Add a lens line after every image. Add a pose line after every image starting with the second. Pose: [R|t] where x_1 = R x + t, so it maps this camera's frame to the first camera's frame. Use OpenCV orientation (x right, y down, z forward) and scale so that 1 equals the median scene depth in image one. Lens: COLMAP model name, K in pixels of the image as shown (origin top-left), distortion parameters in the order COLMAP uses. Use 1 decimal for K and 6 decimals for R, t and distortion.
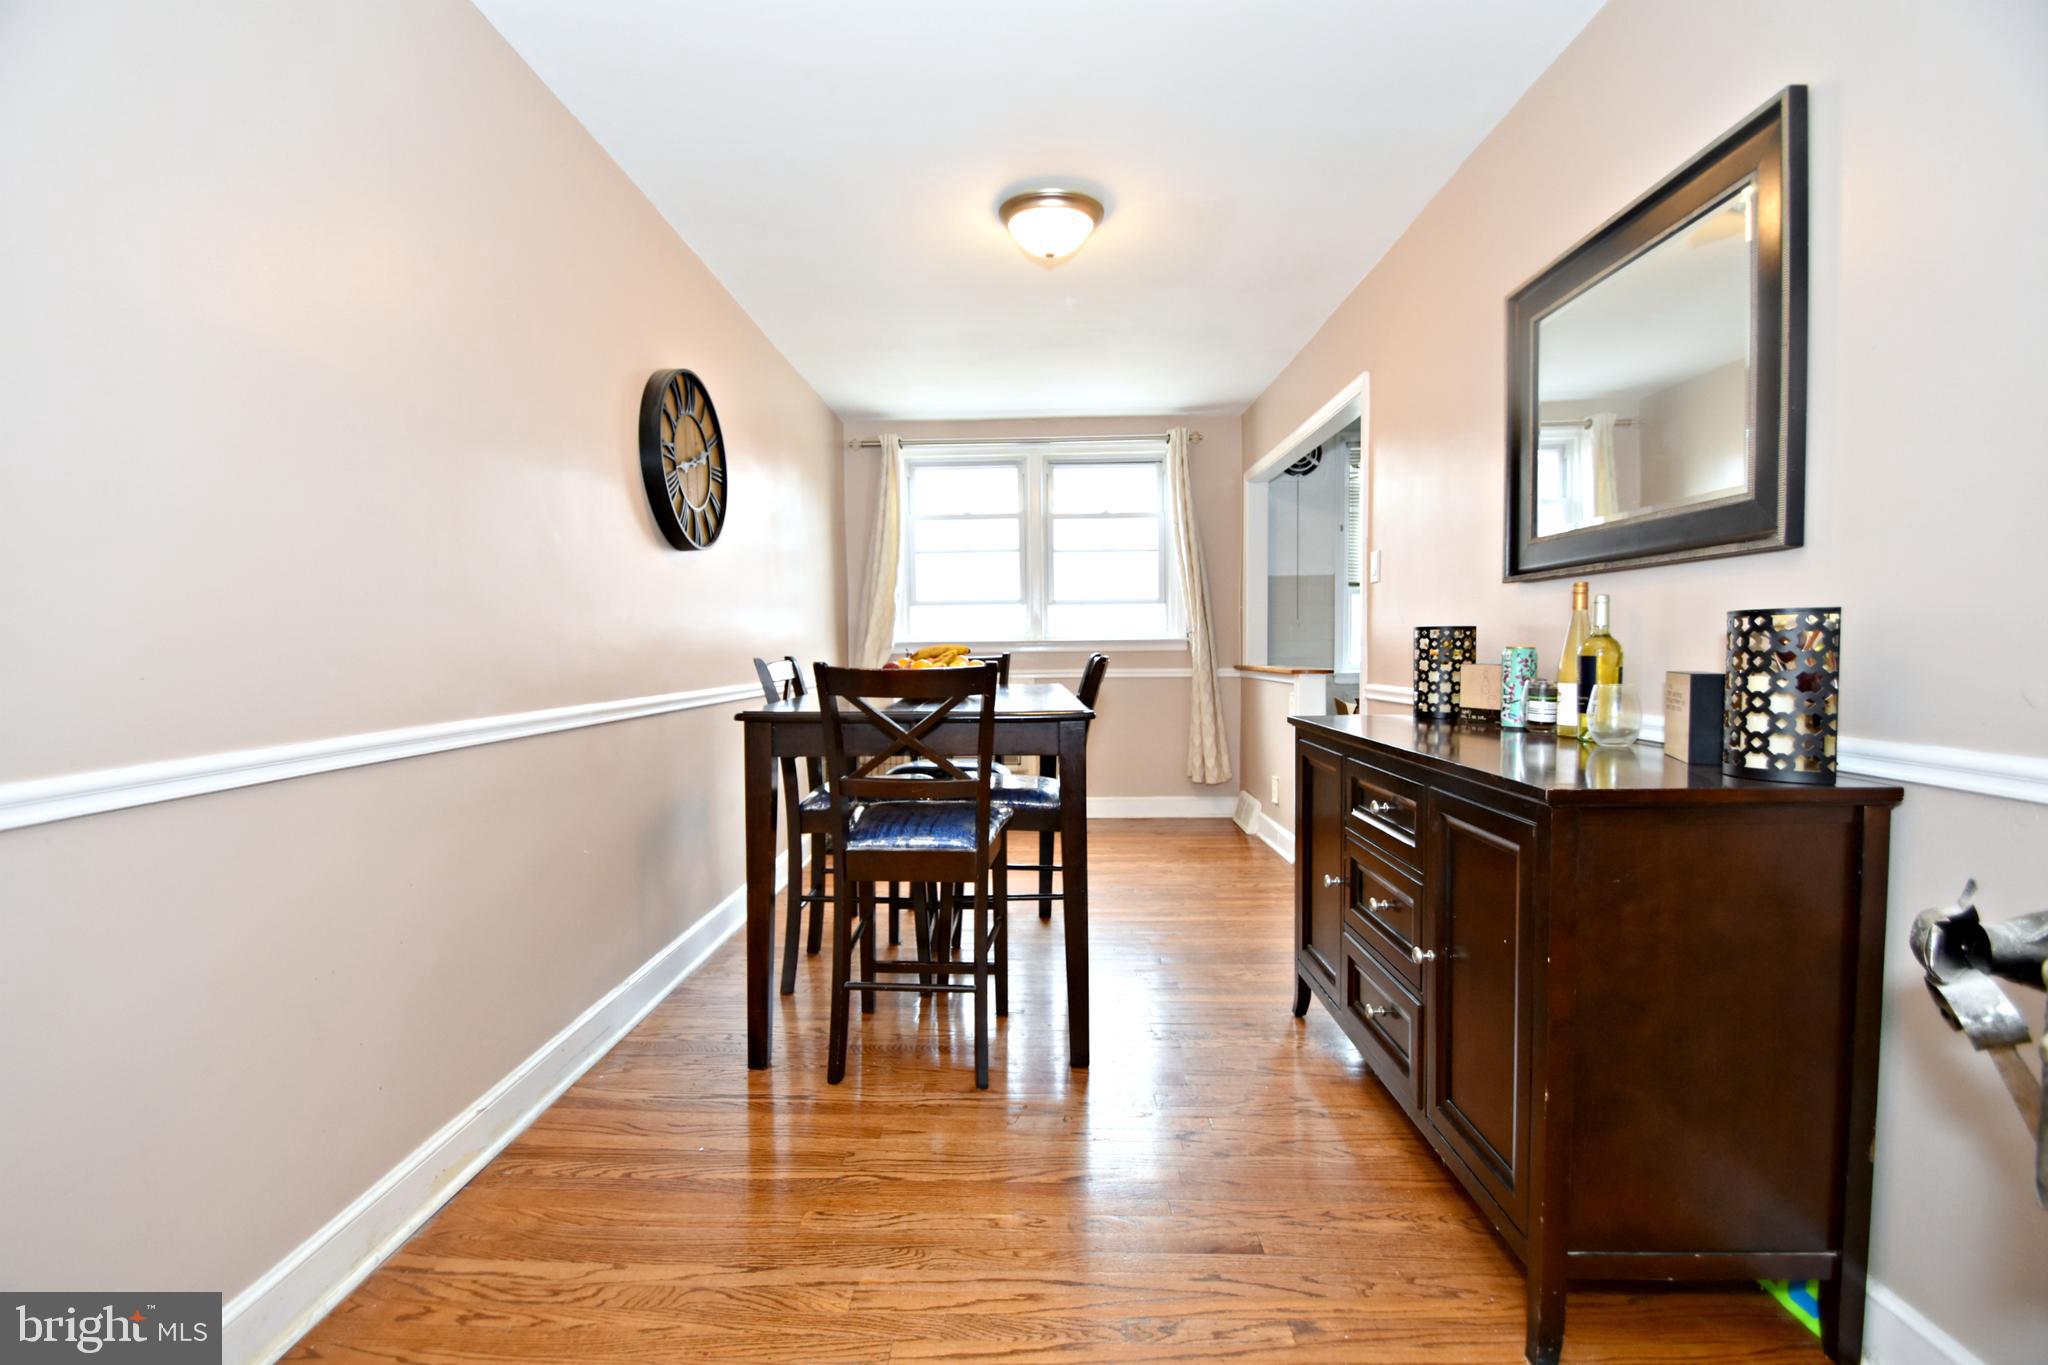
lens RADIAL K [[904.5, 0, 1011.6], [0, 904.5, 689.4], [0, 0, 1]] dist [0.007447, -0.011400]
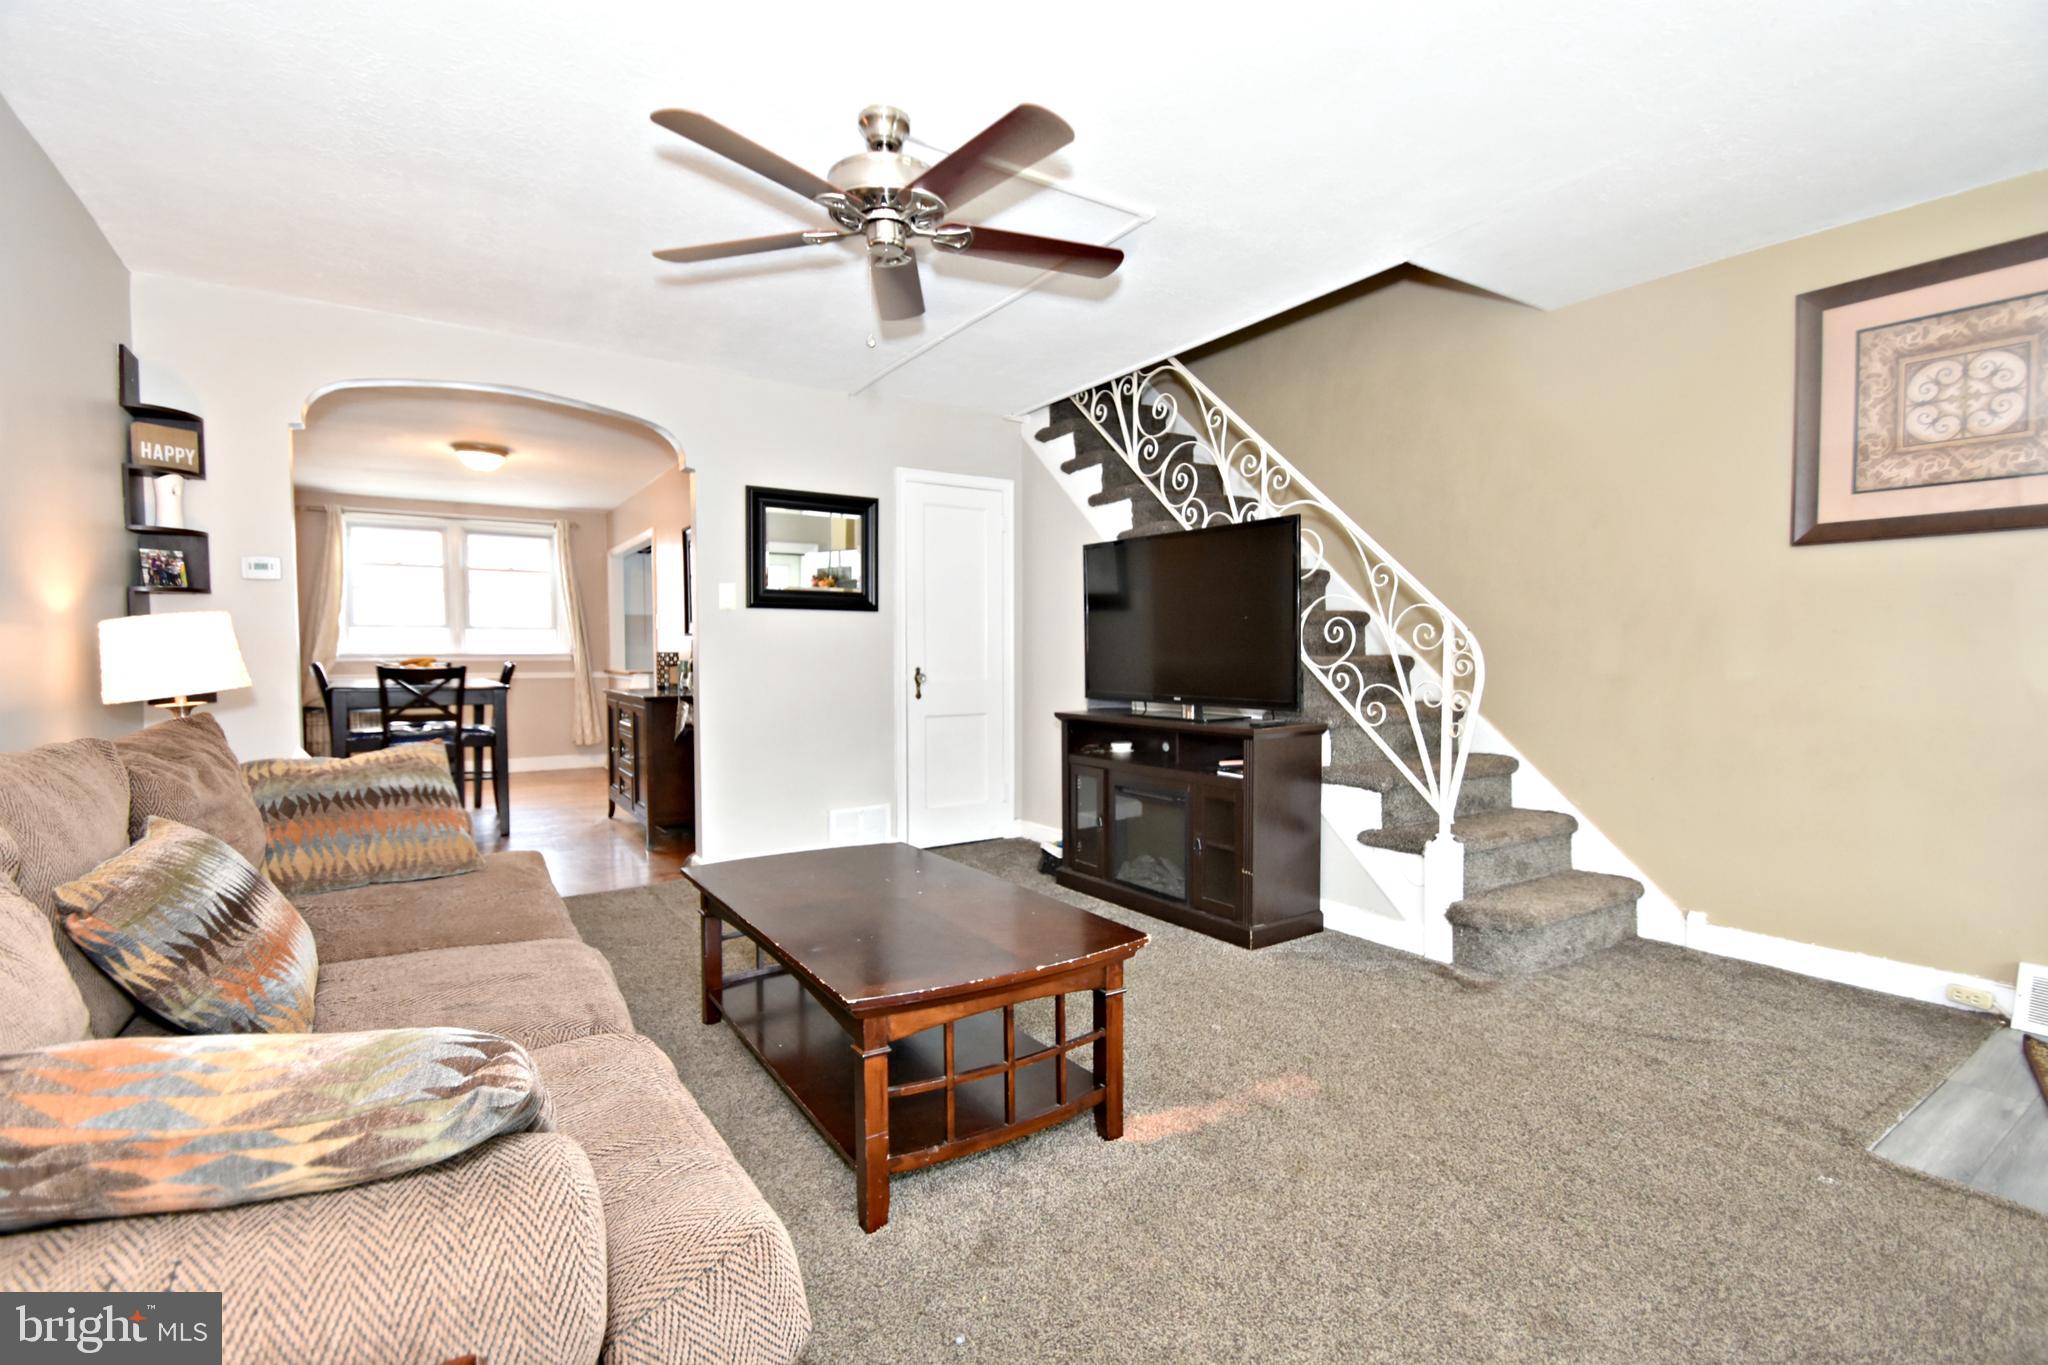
lens RADIAL K [[918.4, 0, 1002.8], [0, 918.4, 688.1], [0, 0, 1]] dist [0.009953, -0.011922]
pose [[0.825606, -0.012803, 0.564101, -0.182463], [0.020174, 0.999773, -0.006836, 0.063595], [-0.563886, 0.017024, 0.825677, -1.533900]]
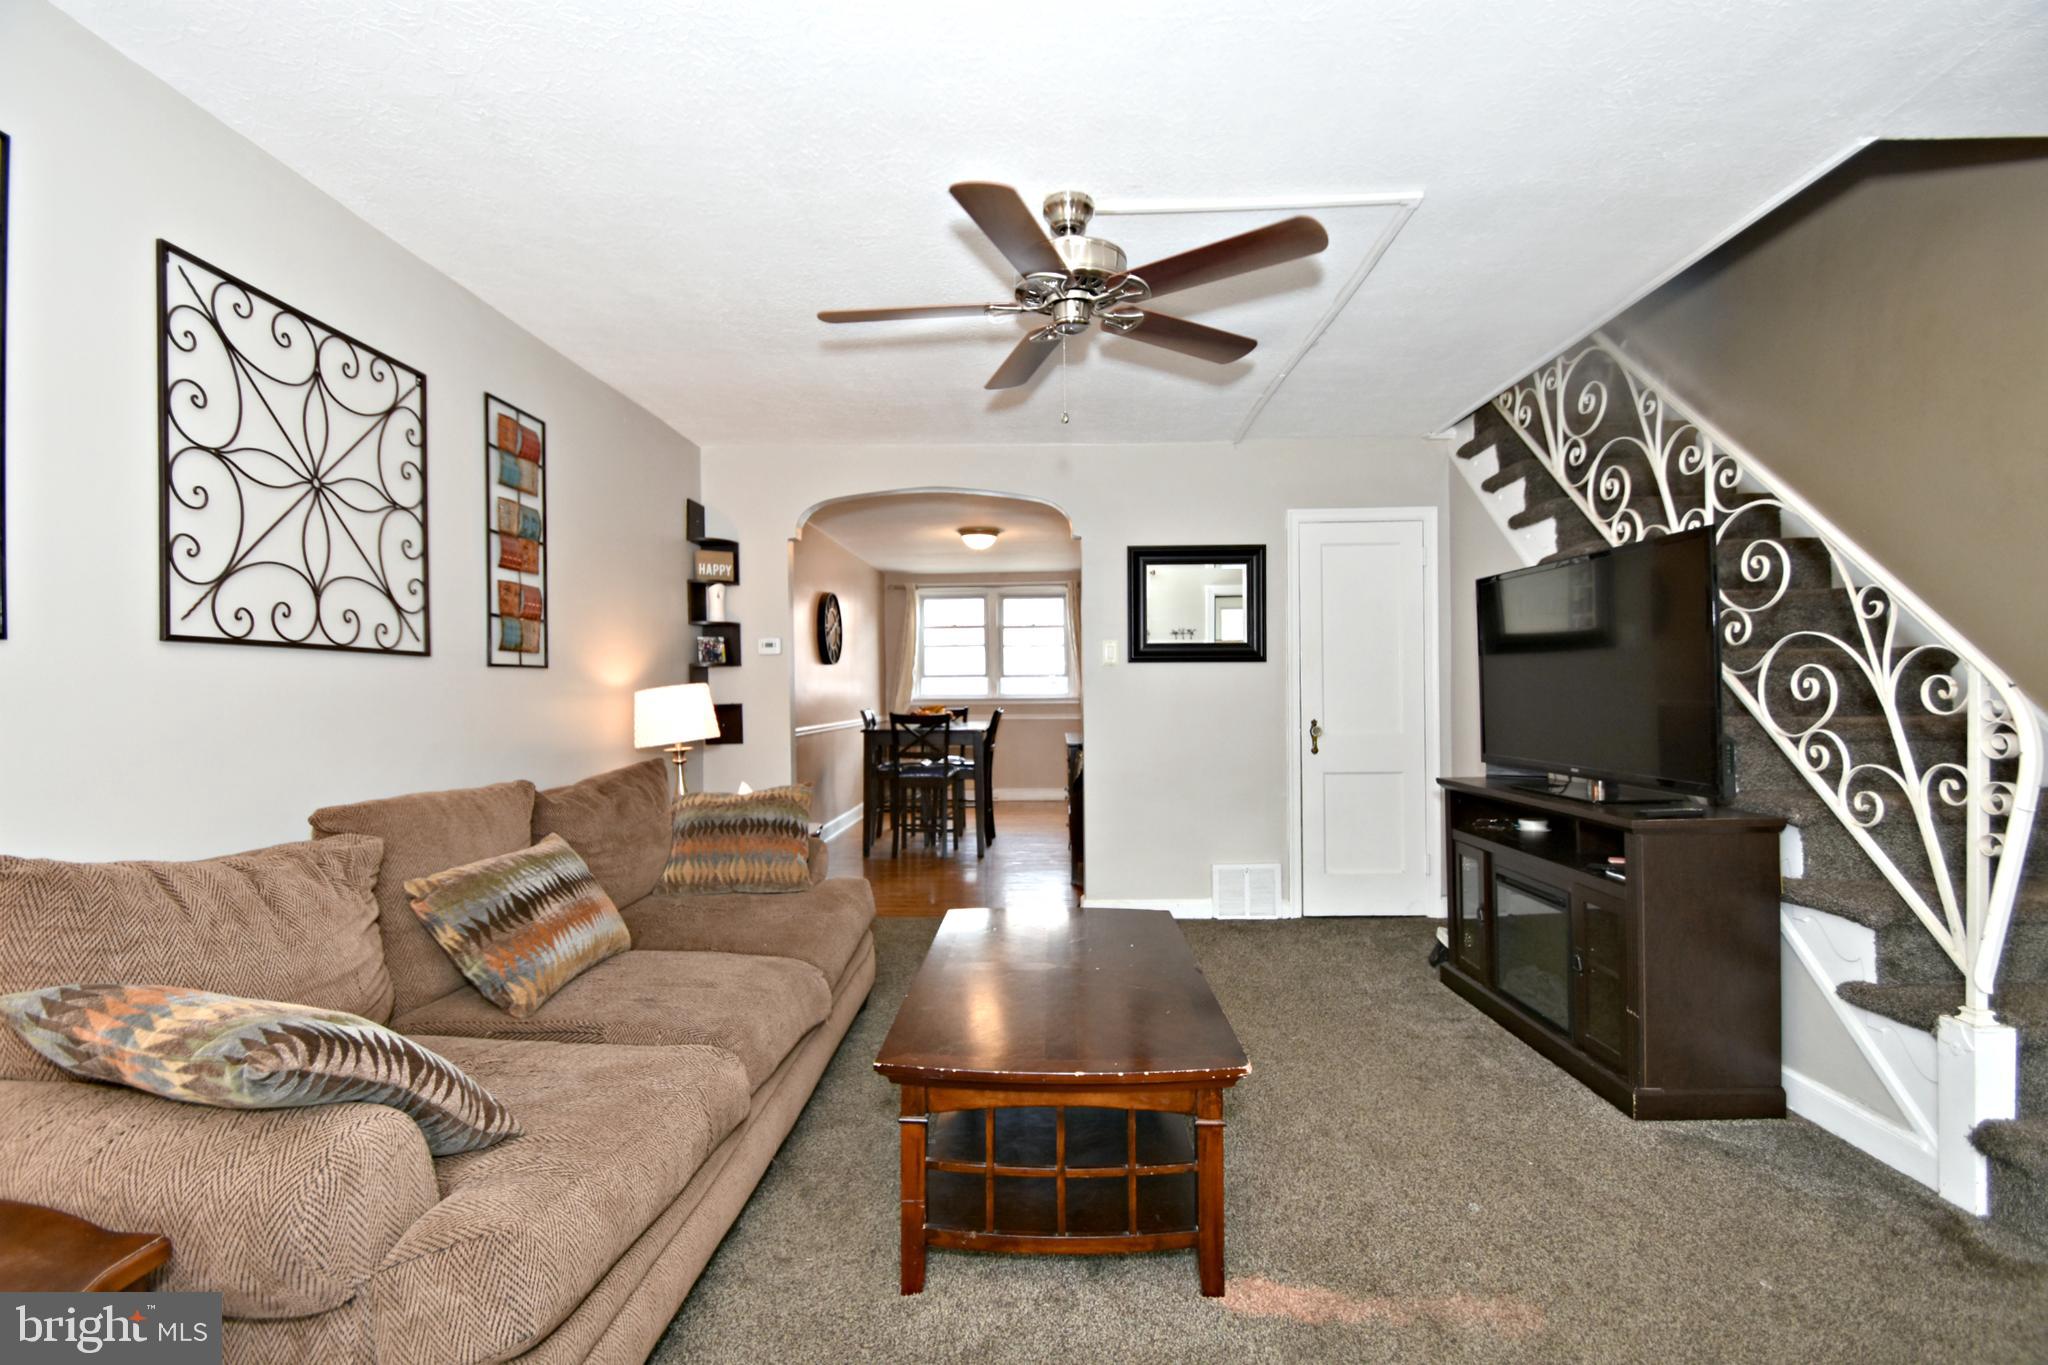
lens RADIAL K [[910.5, 0, 1015.2], [0, 910.5, 687.2], [0, 0, 1]] dist [0.013241, -0.014742]
pose [[0.999981, 0.000232, -0.006217, 0.172848], [-0.000550, 0.998688, -0.051201, 0.032831], [0.006197, 0.051203, 0.998669, -1.623945]]
